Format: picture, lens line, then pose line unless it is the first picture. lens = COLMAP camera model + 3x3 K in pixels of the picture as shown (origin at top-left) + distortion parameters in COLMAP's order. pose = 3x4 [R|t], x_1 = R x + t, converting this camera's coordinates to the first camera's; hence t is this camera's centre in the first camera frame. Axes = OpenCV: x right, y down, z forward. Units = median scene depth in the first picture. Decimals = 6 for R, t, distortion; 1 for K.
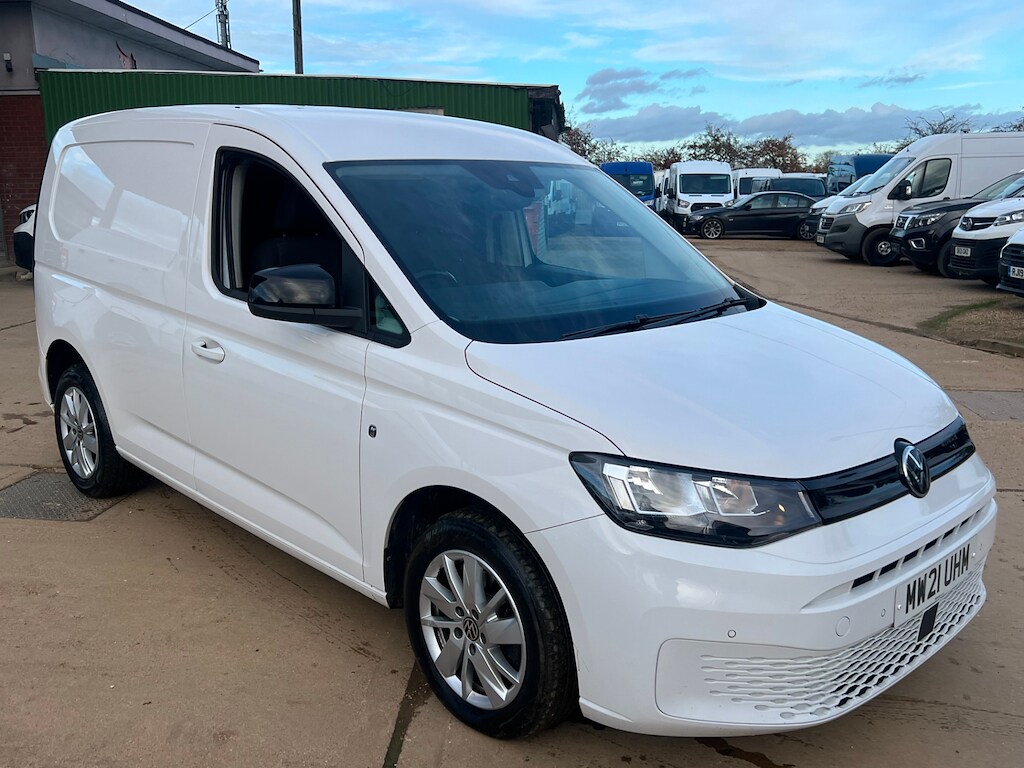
lens RADIAL K [[958.4, 0, 505.6], [0, 958.4, 376.3], [0, 0, 1]] dist [0.027338, 0.000000]
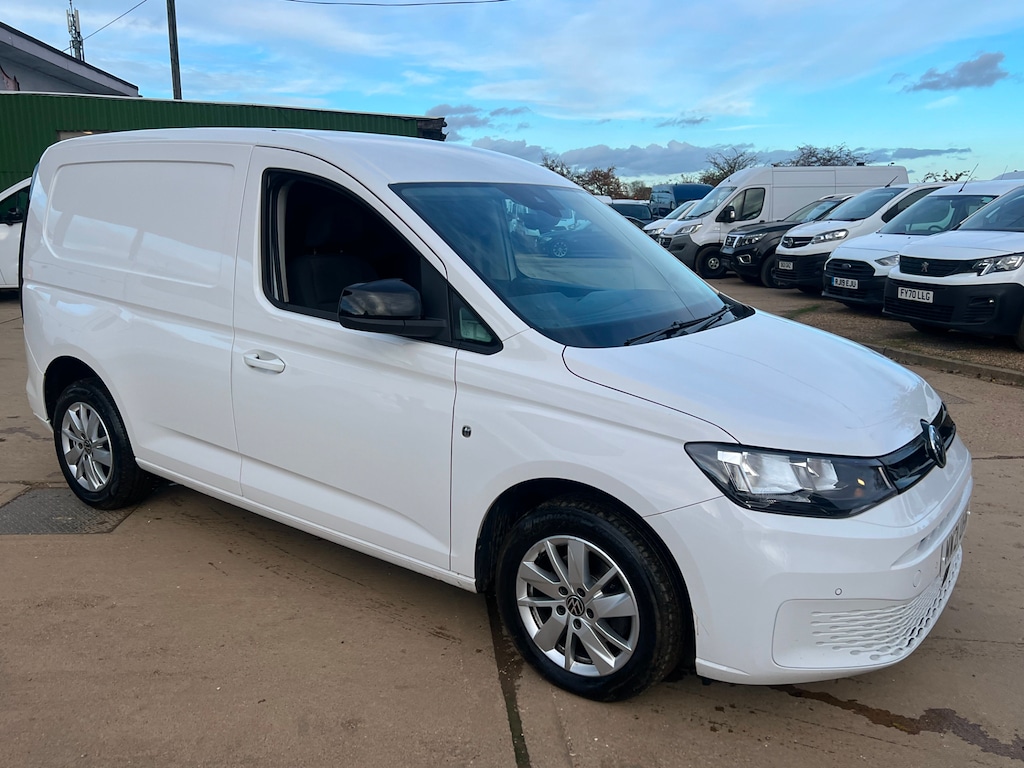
lens RADIAL K [[853.0, 0, 514.9], [0, 853.0, 386.1], [0, 0, 1]] dist [0.043234, -0.034009]
pose [[0.983345, -0.031661, 0.178971, -0.222167], [0.030232, 0.999486, 0.010702, -0.002874], [-0.179217, -0.005113, 0.983796, 0.033090]]
